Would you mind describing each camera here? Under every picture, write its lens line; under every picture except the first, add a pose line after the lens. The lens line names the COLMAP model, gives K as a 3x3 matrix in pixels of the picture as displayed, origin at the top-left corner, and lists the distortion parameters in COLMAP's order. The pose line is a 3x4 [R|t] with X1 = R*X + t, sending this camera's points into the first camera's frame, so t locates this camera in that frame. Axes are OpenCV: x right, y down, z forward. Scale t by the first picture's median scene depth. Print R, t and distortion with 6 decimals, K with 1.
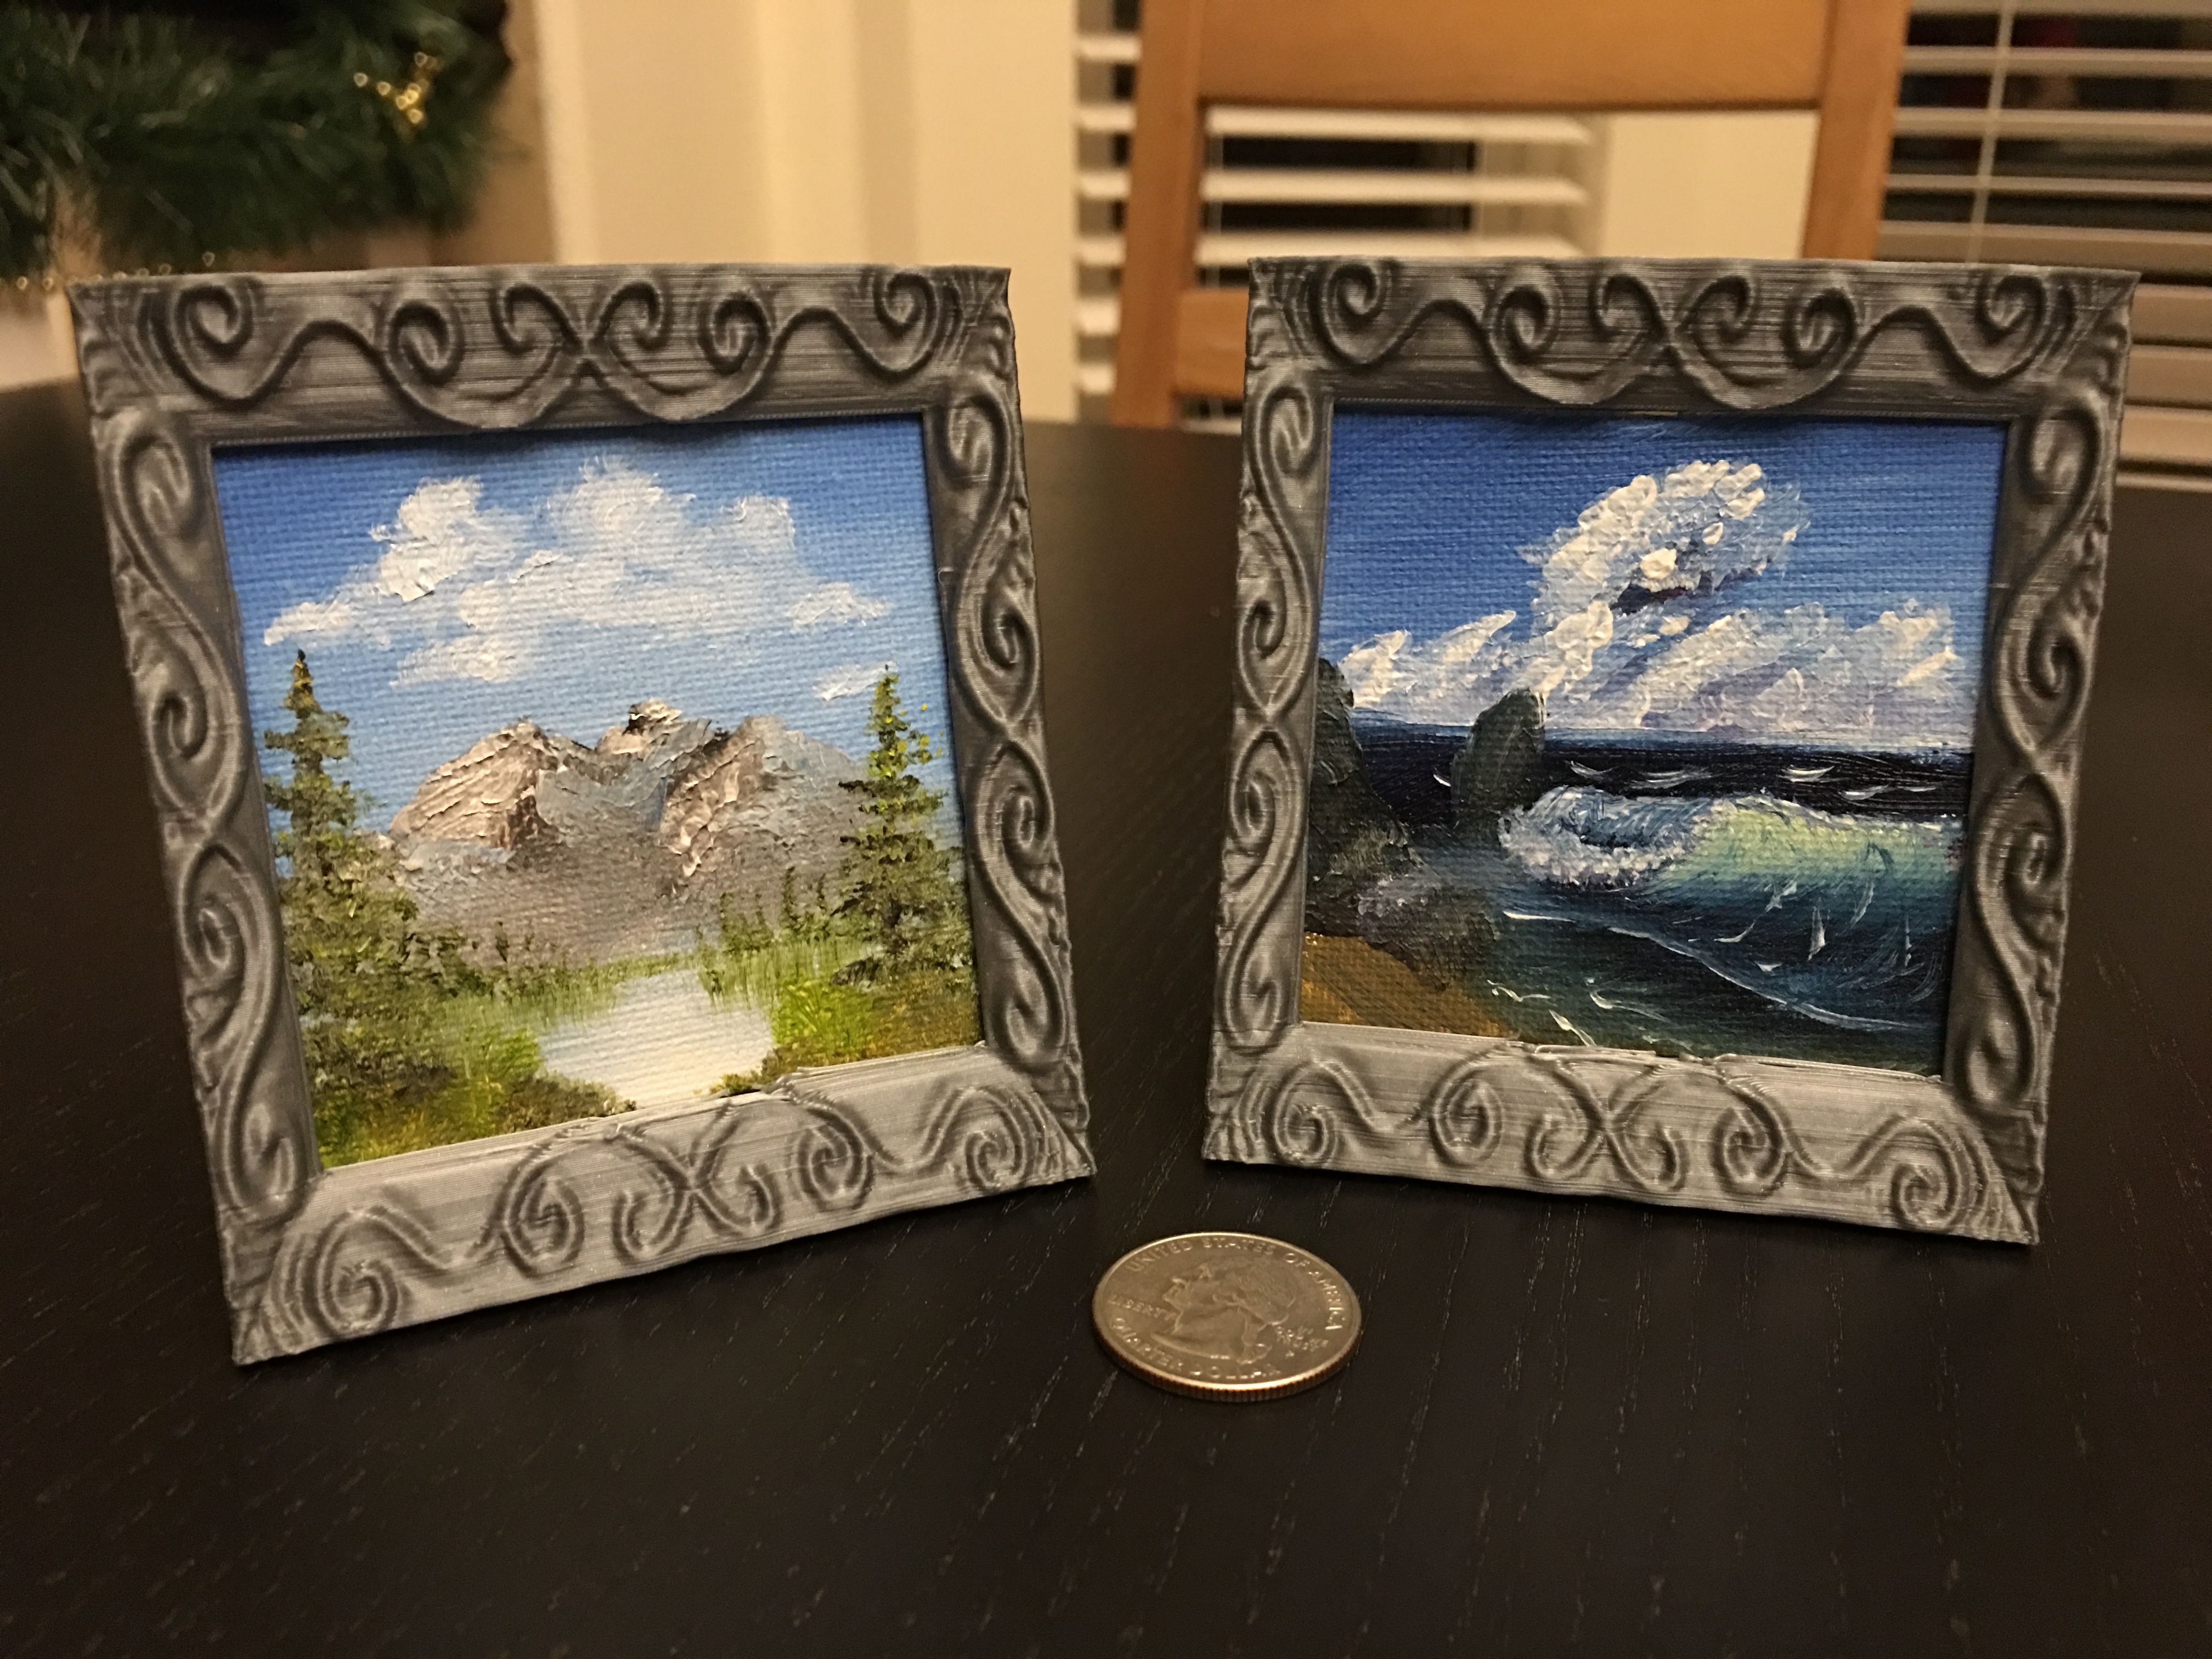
lens RADIAL K [[1933.9, 0, 1106.0], [0, 1933.9, 829.5], [0, 0, 1]] dist [0.025274, 0.005420]
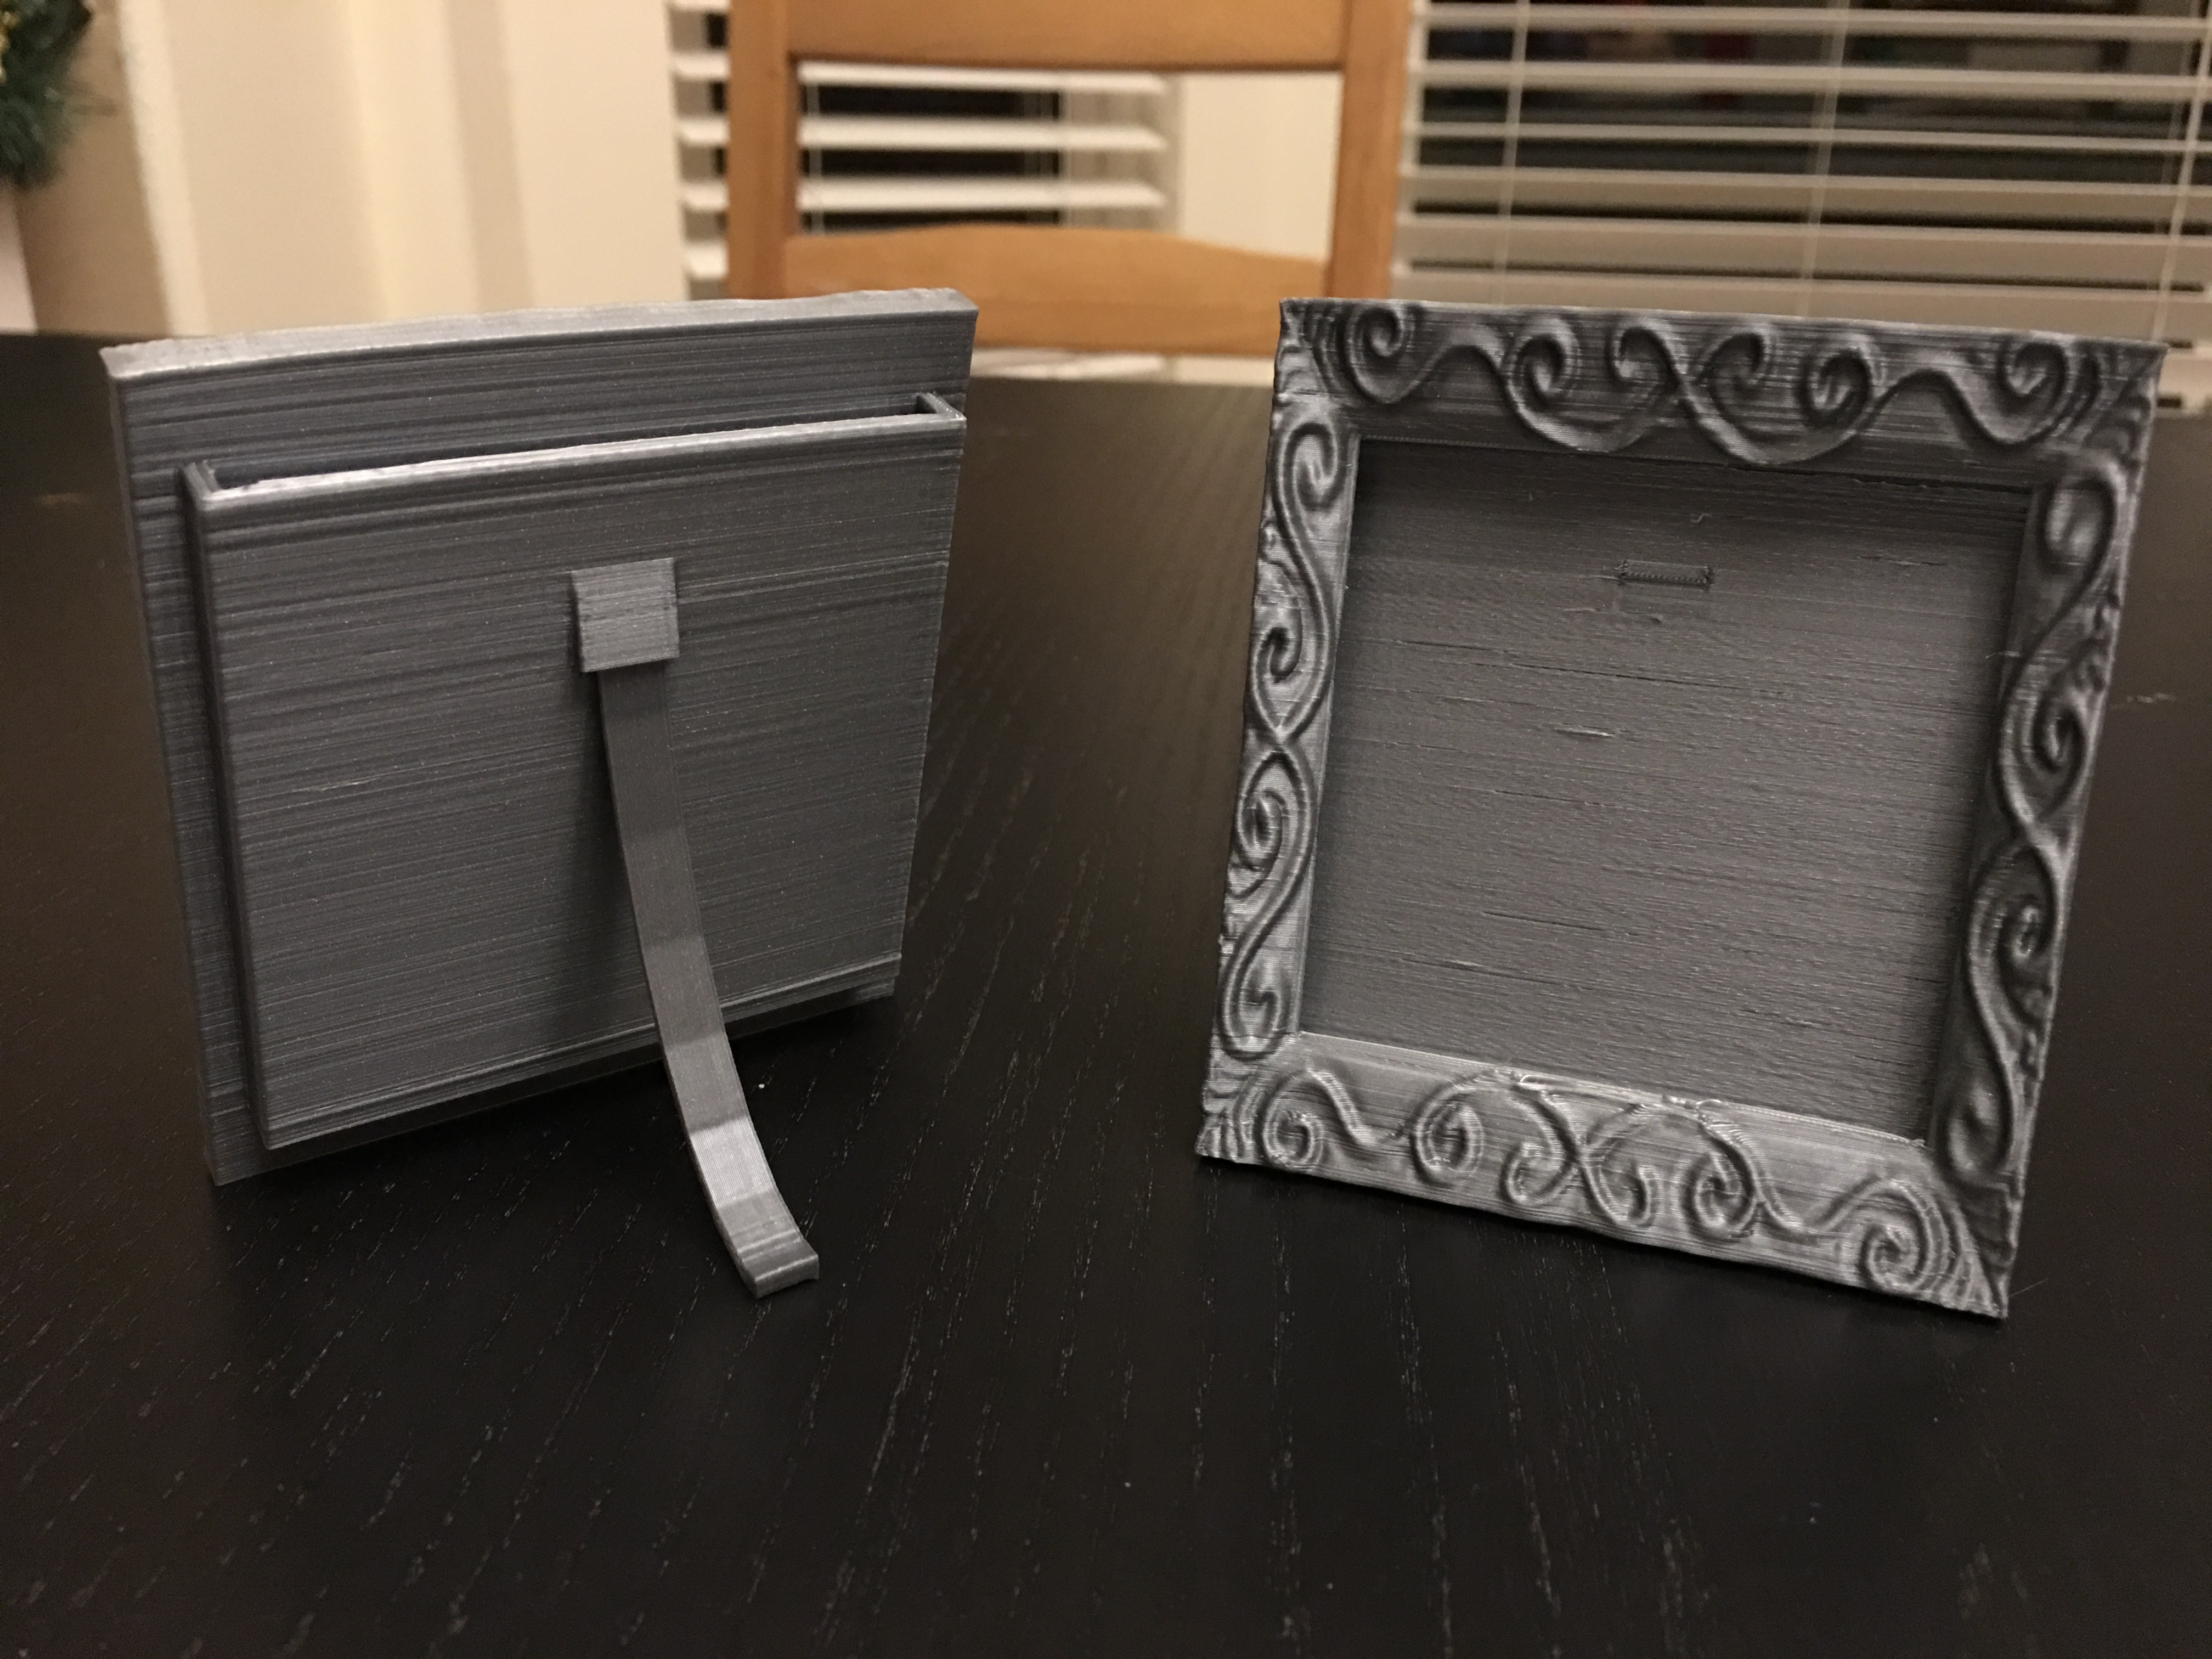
lens RADIAL K [[1933.9, 0, 1106.0], [0, 1933.9, 829.5], [0, 0, 1]] dist [0.025274, 0.005420]
pose [[0.986608, 0.067385, -0.148541, 0.154403], [-0.064146, 0.997589, 0.026500, -0.032226], [0.149969, -0.016617, 0.988551, -0.045977]]
